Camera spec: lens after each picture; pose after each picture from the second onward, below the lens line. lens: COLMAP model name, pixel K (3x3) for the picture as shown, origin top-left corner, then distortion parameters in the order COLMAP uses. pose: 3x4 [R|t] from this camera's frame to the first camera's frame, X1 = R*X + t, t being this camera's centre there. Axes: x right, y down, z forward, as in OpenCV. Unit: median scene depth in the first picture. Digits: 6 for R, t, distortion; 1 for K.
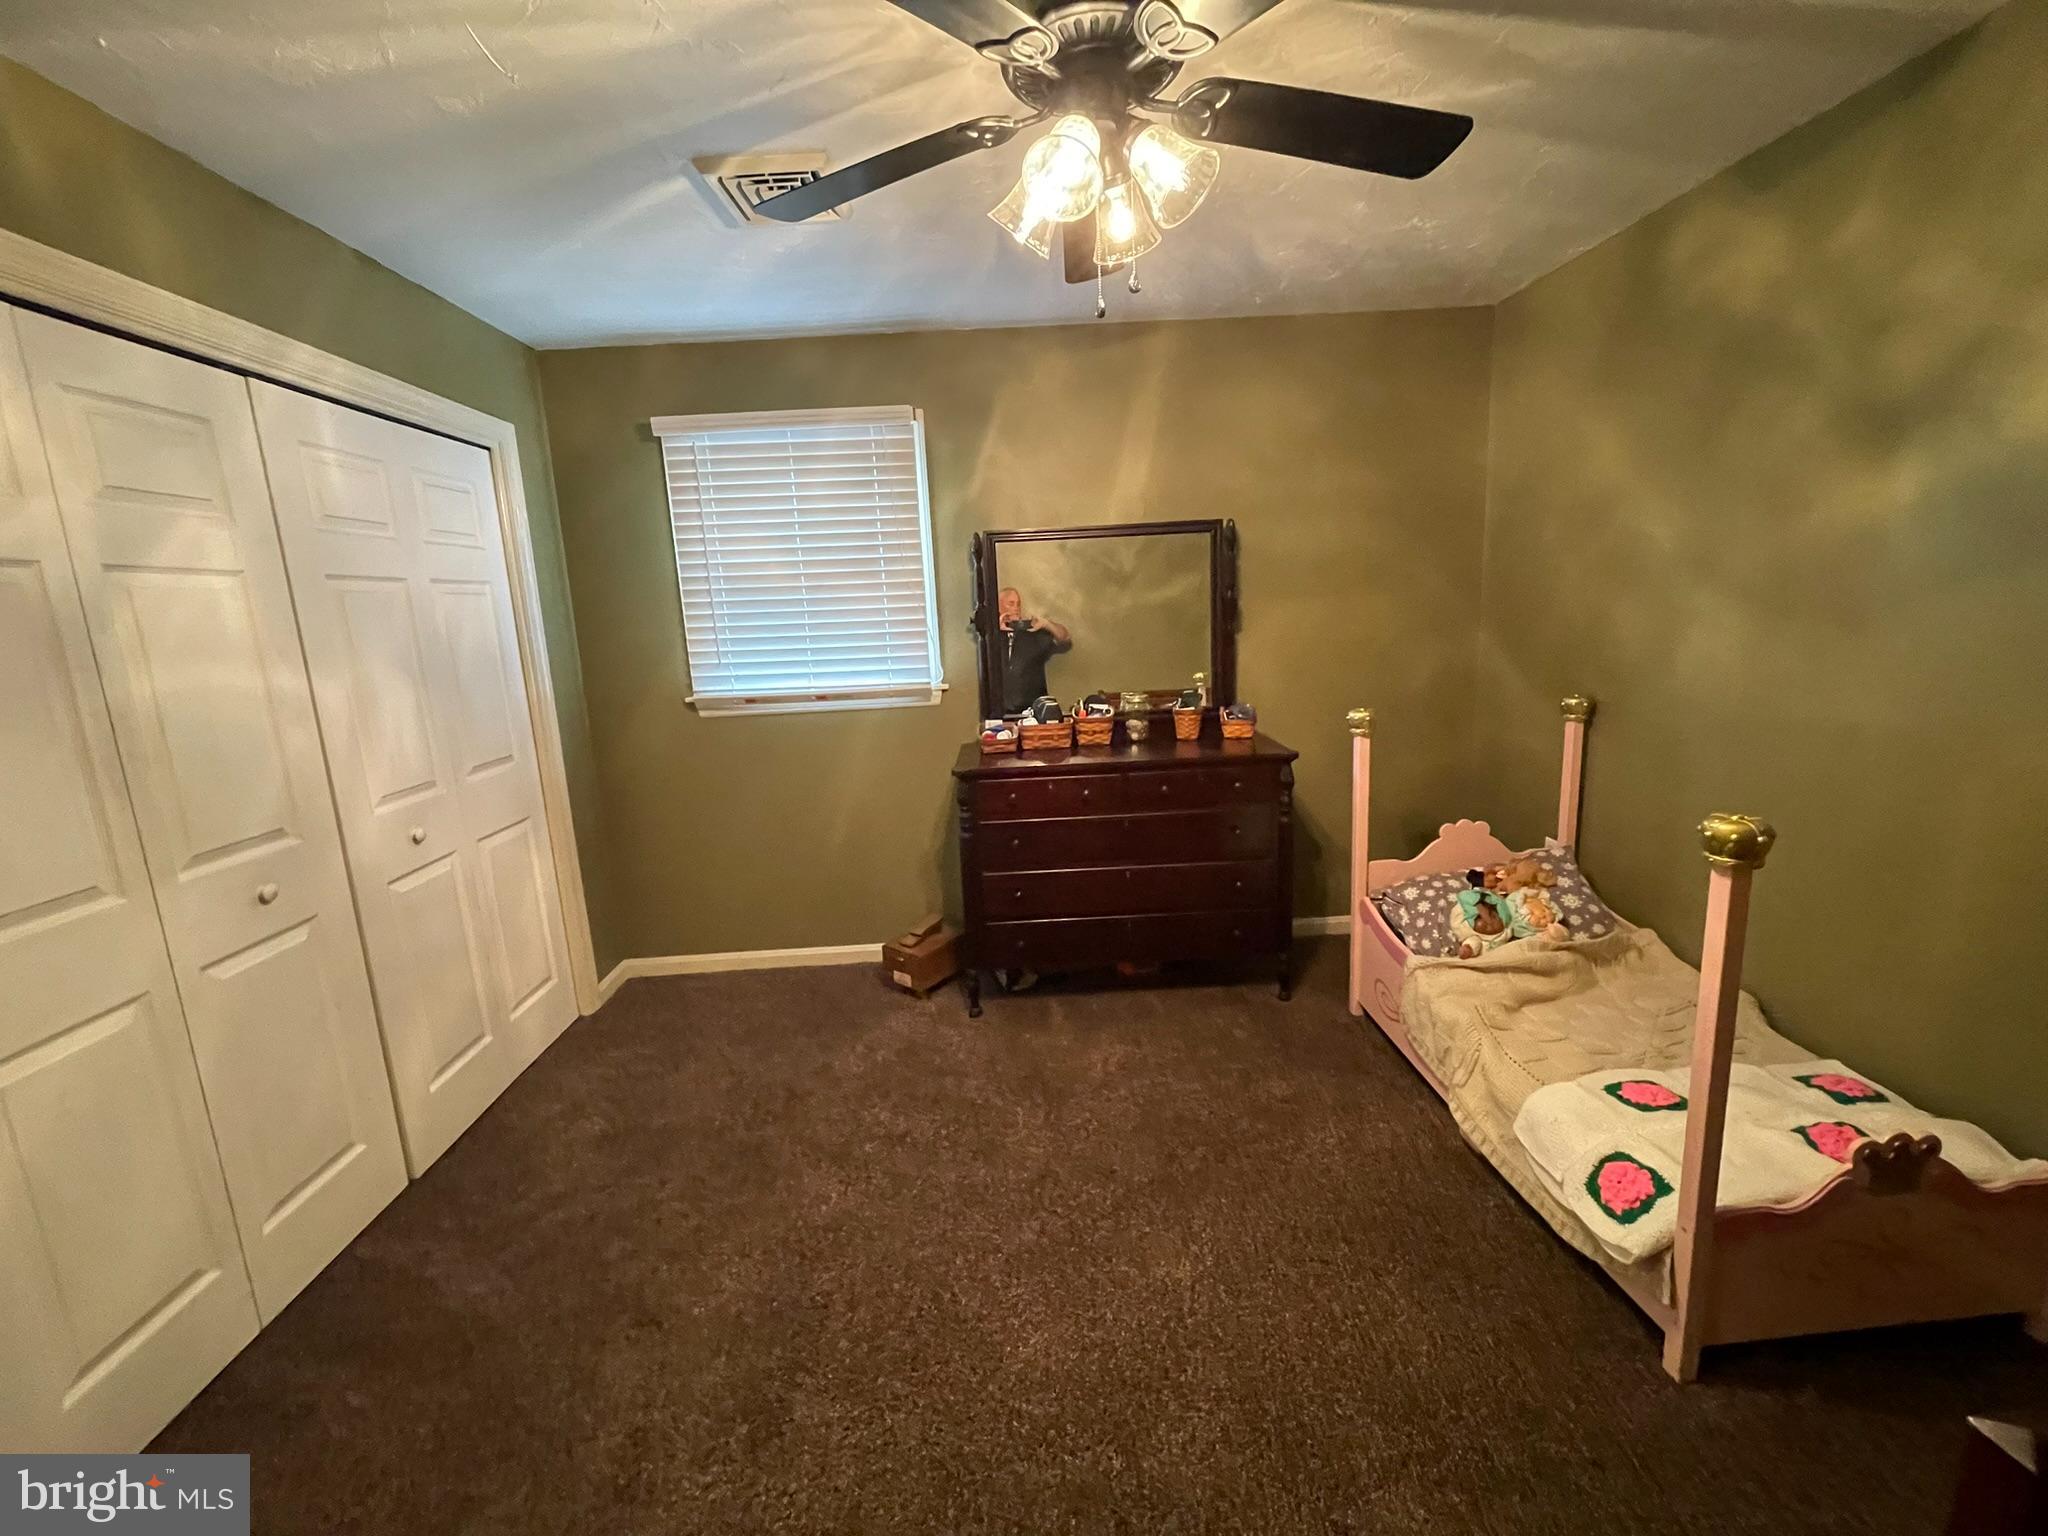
lens RADIAL K [[826.0, 0, 1022.2], [0, 826.0, 762.2], [0, 0, 1]] dist [-0.001219, -0.000227]
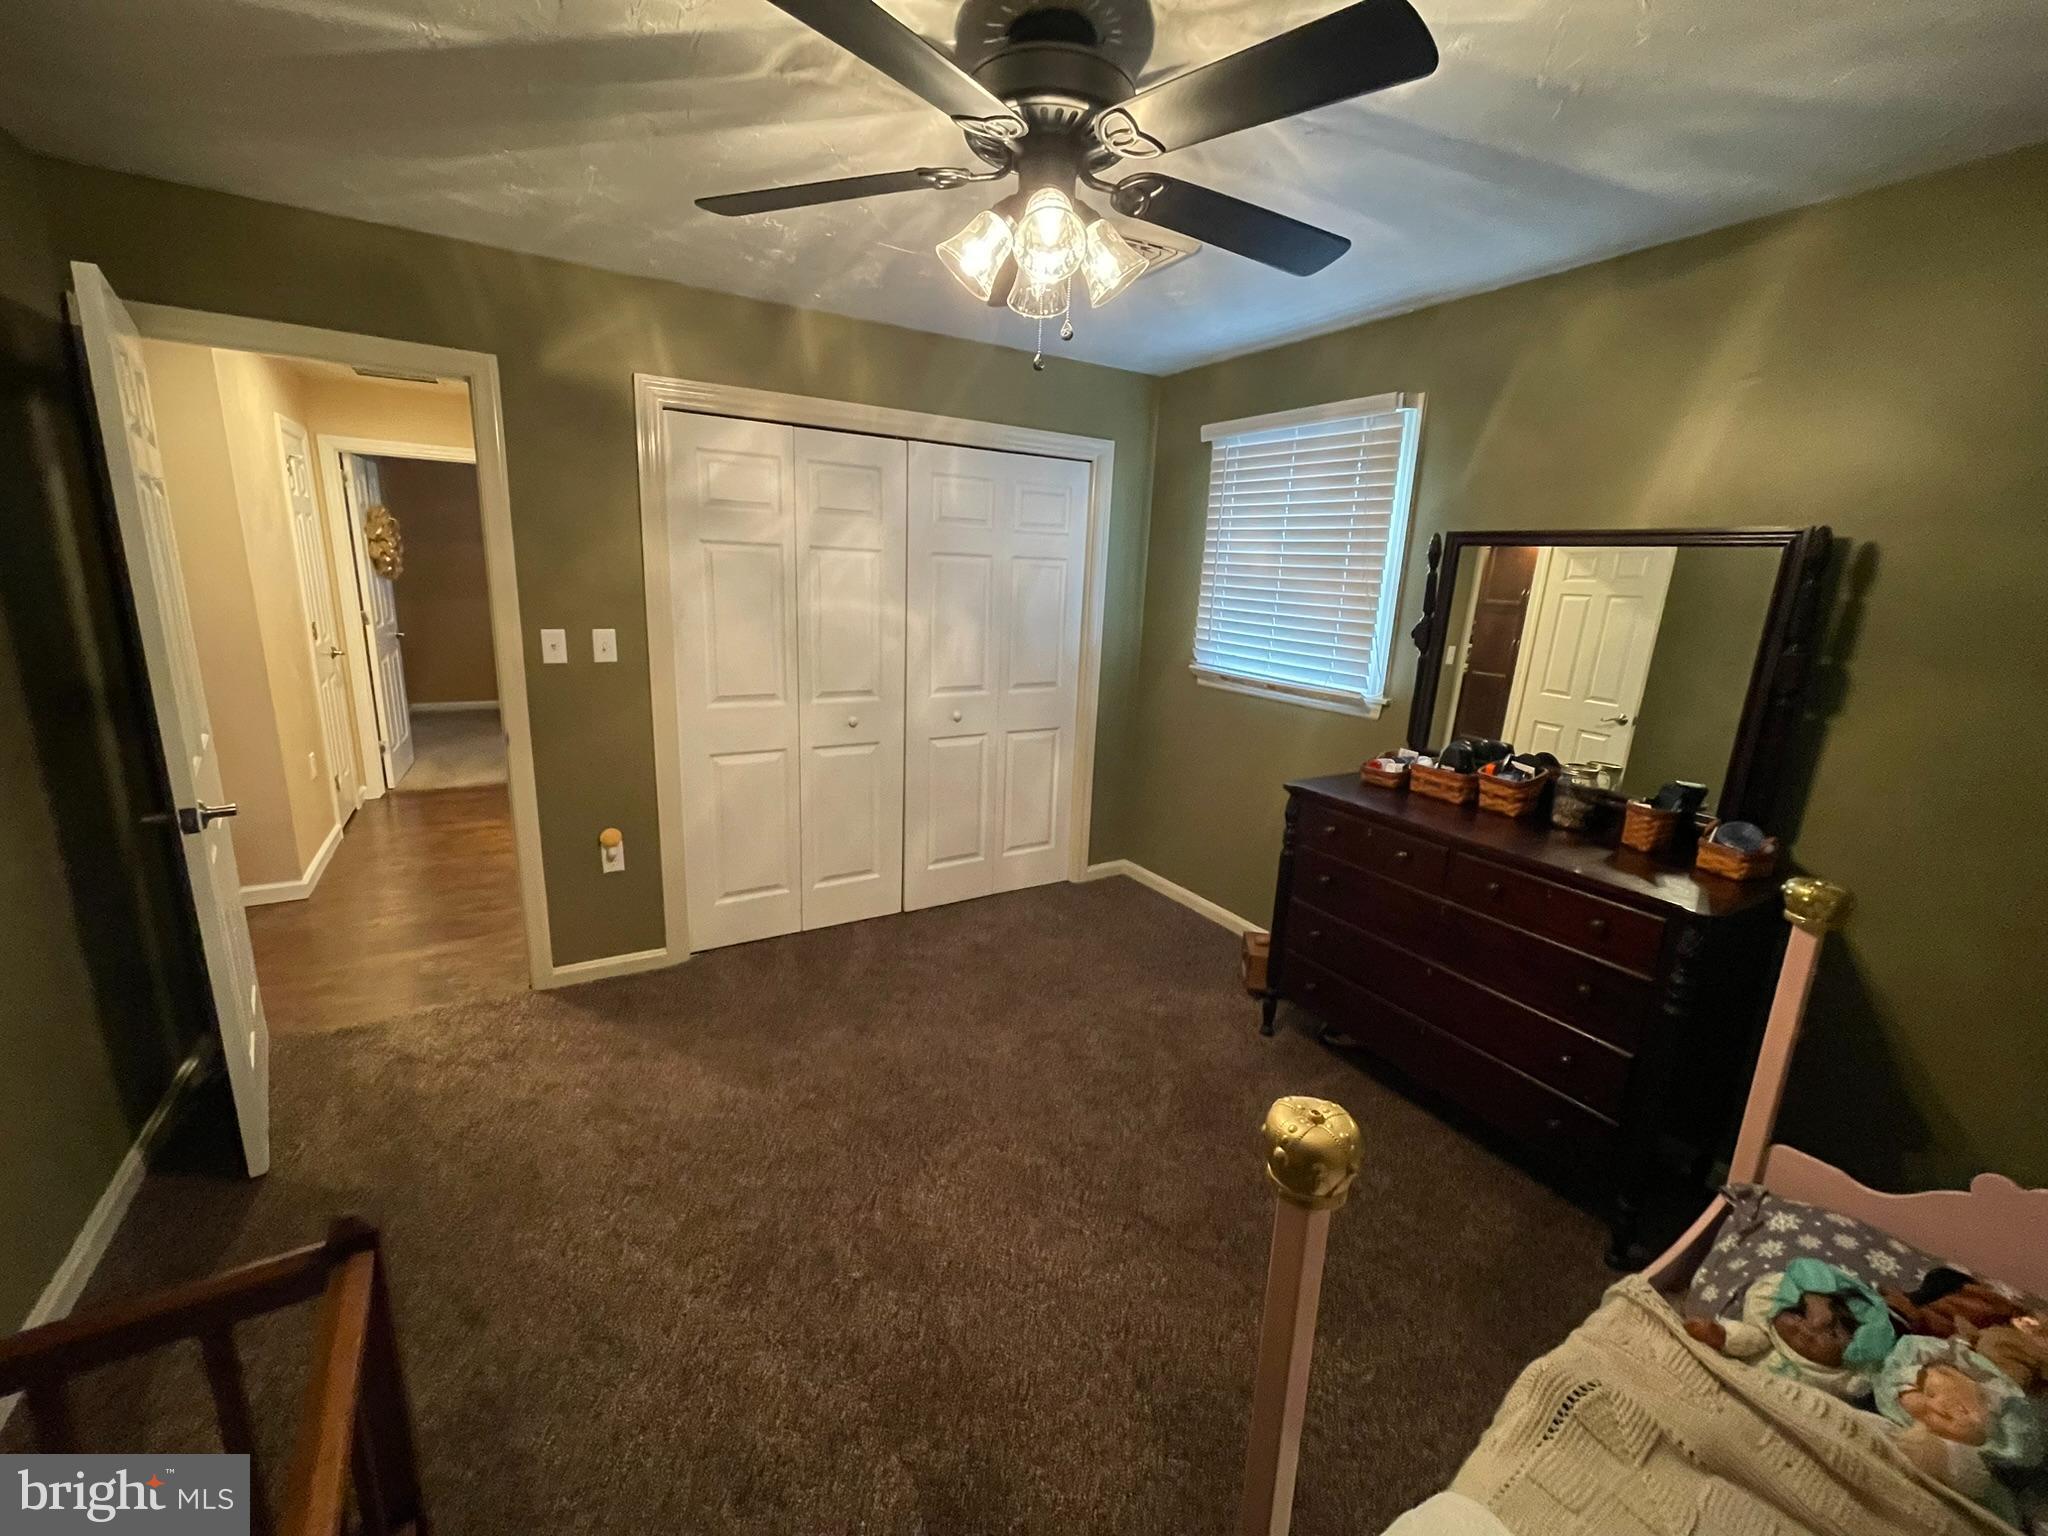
lens RADIAL K [[826.0, 0, 1023.5], [0, 826.0, 763.1], [0, 0, 1]] dist [-0.001219, -0.000227]
pose [[0.482708, 0.267995, -0.833770, 0.594176], [-0.228066, 0.957648, 0.175775, -0.116681], [0.845564, 0.105307, 0.523384, 0.239366]]
